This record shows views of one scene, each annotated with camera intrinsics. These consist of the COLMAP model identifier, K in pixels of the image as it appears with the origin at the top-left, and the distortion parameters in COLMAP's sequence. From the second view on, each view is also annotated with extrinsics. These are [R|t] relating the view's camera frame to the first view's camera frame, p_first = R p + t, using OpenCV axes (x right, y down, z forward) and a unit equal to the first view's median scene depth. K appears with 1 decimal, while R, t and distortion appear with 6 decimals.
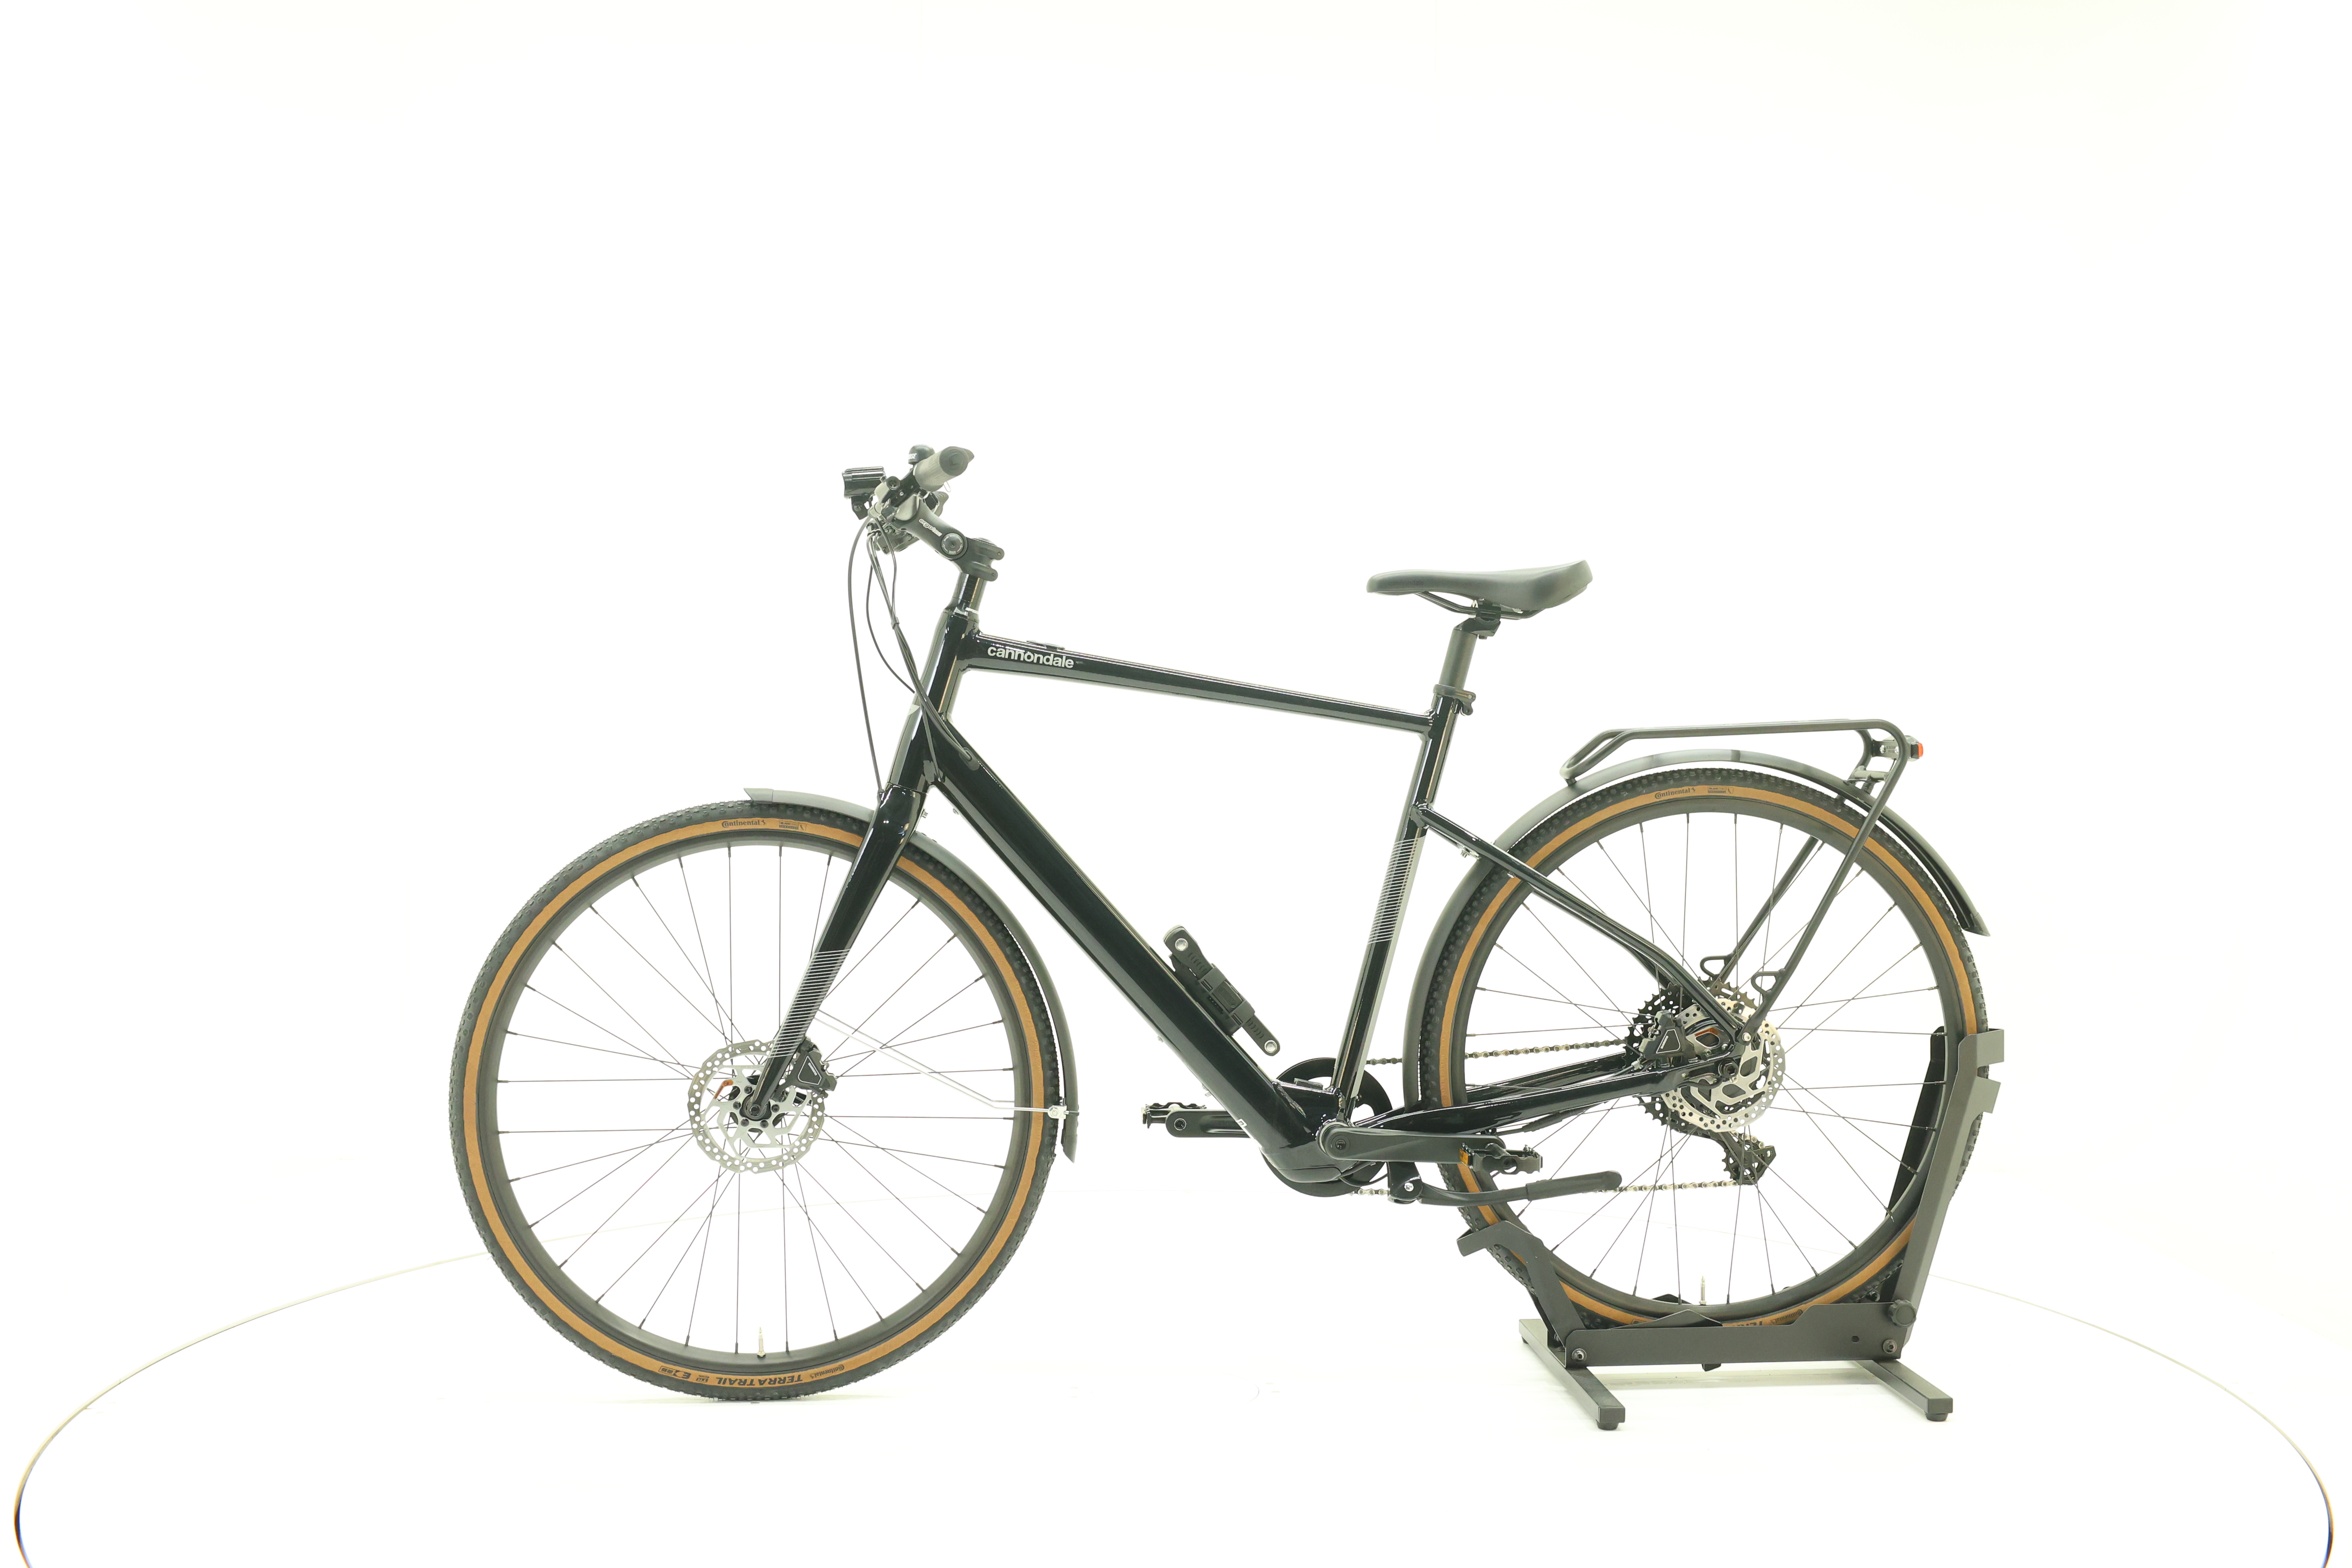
lens RADIAL K [[2498.0, 0, 1181.1], [0, 2498.0, 780.1], [0, 0, 1]] dist [0.003016, 0.000000]
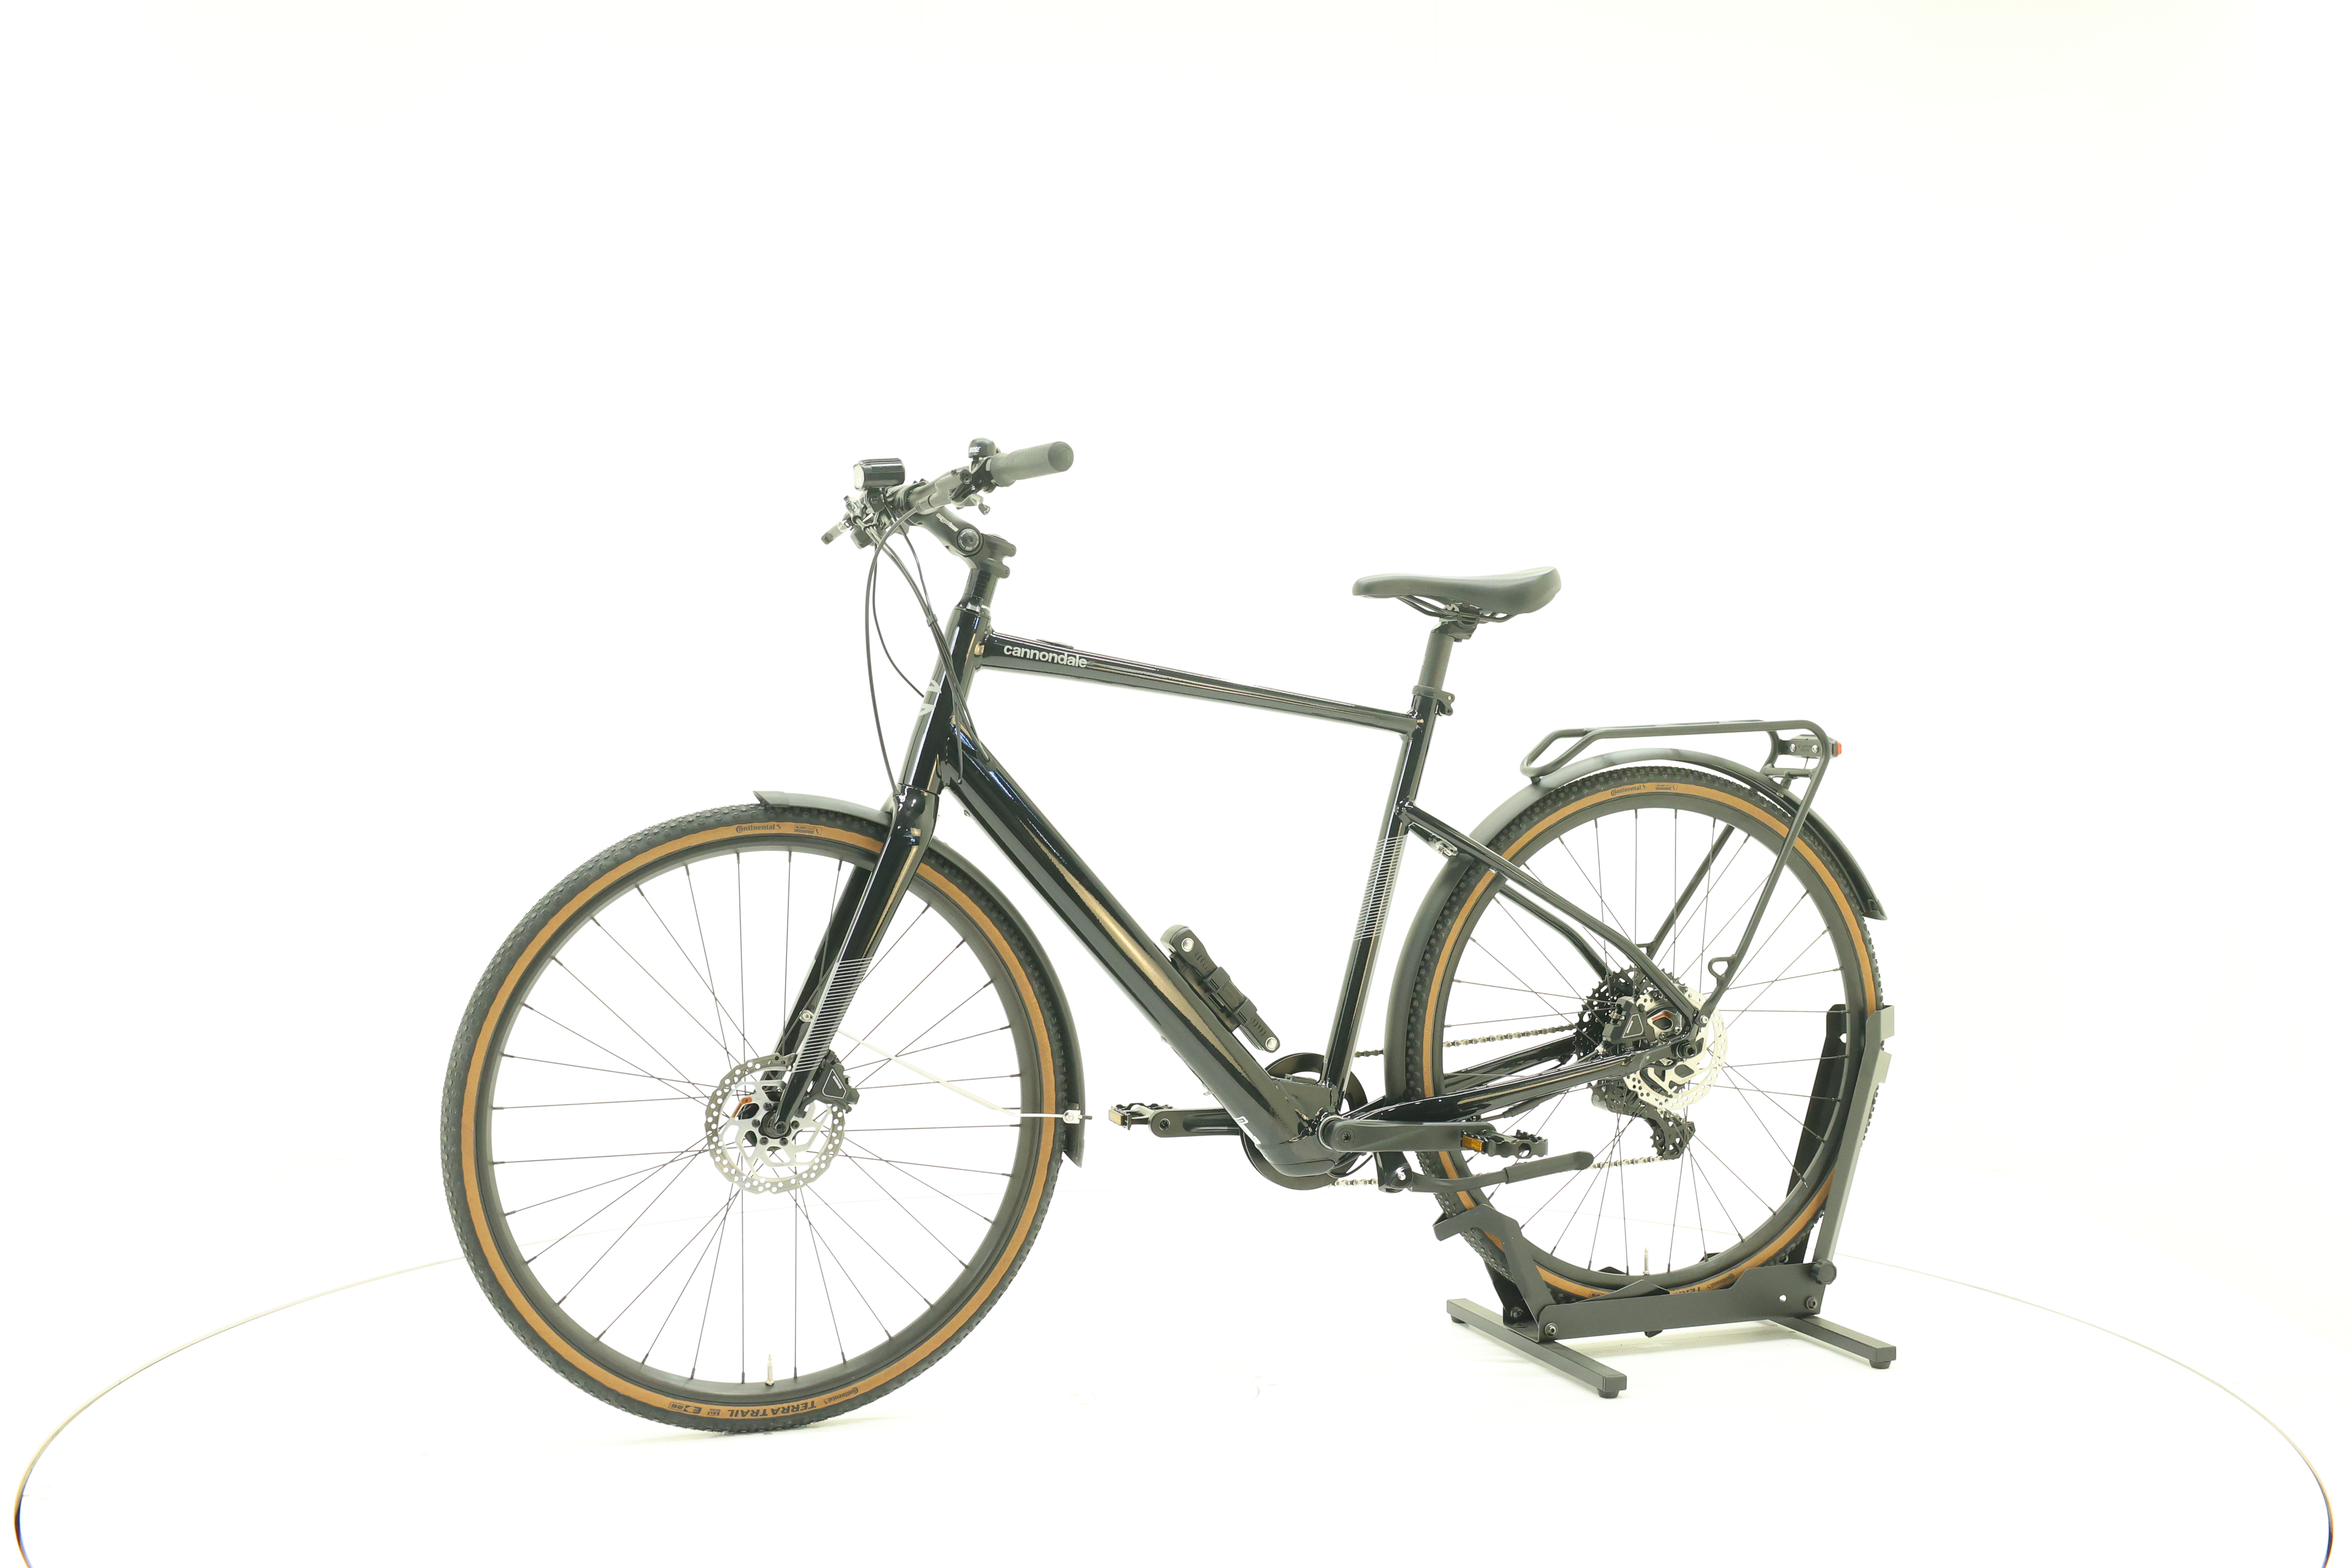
lens RADIAL K [[2498.0, 0, 1178.4], [0, 2498.0, 773.7], [0, 0, 1]] dist [0.003016, 0.000000]
pose [[0.964328, -0.004542, 0.264669, -0.265785], [0.004832, 0.999988, -0.000445, -0.002096], [-0.264664, 0.001708, 0.964339, 0.035223]]
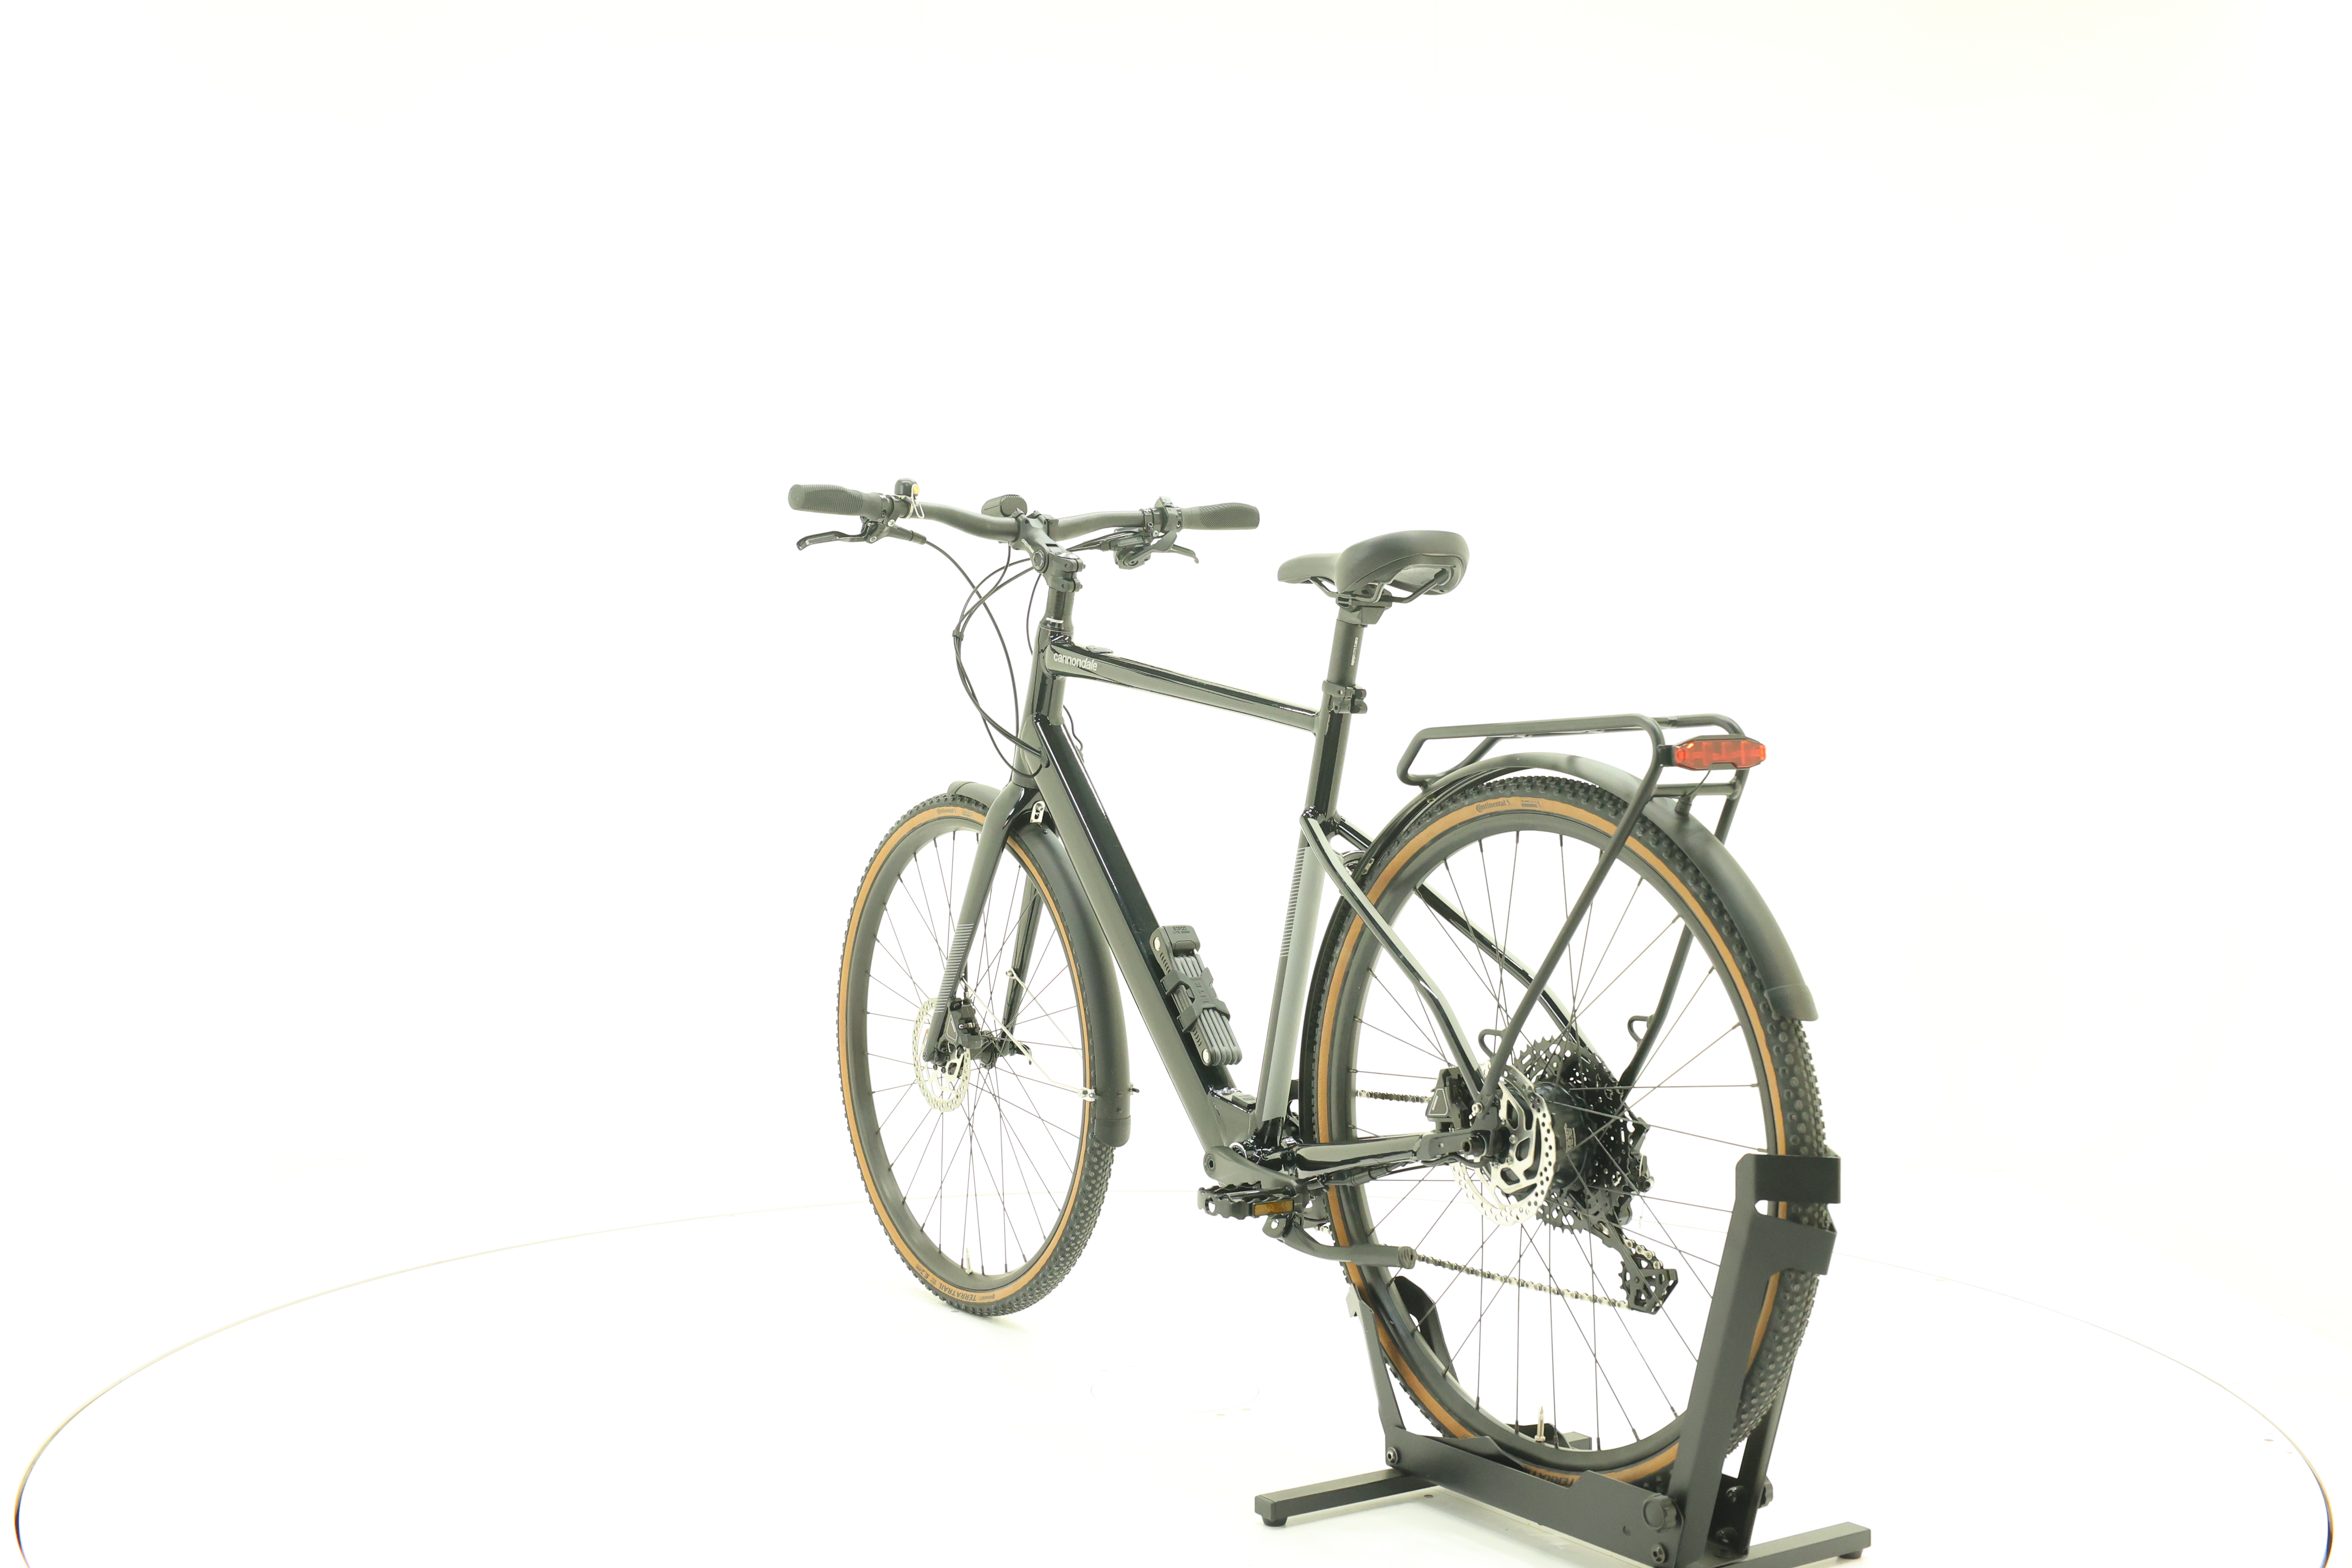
lens RADIAL K [[2498.0, 0, 1181.6], [0, 2498.0, 780.8], [0, 0, 1]] dist [0.003016, 0.000000]
pose [[0.485001, 0.014771, -0.874389, 0.873032], [-0.018859, 0.999801, 0.006429, -0.006290], [0.874310, 0.013372, 0.485183, 0.515978]]
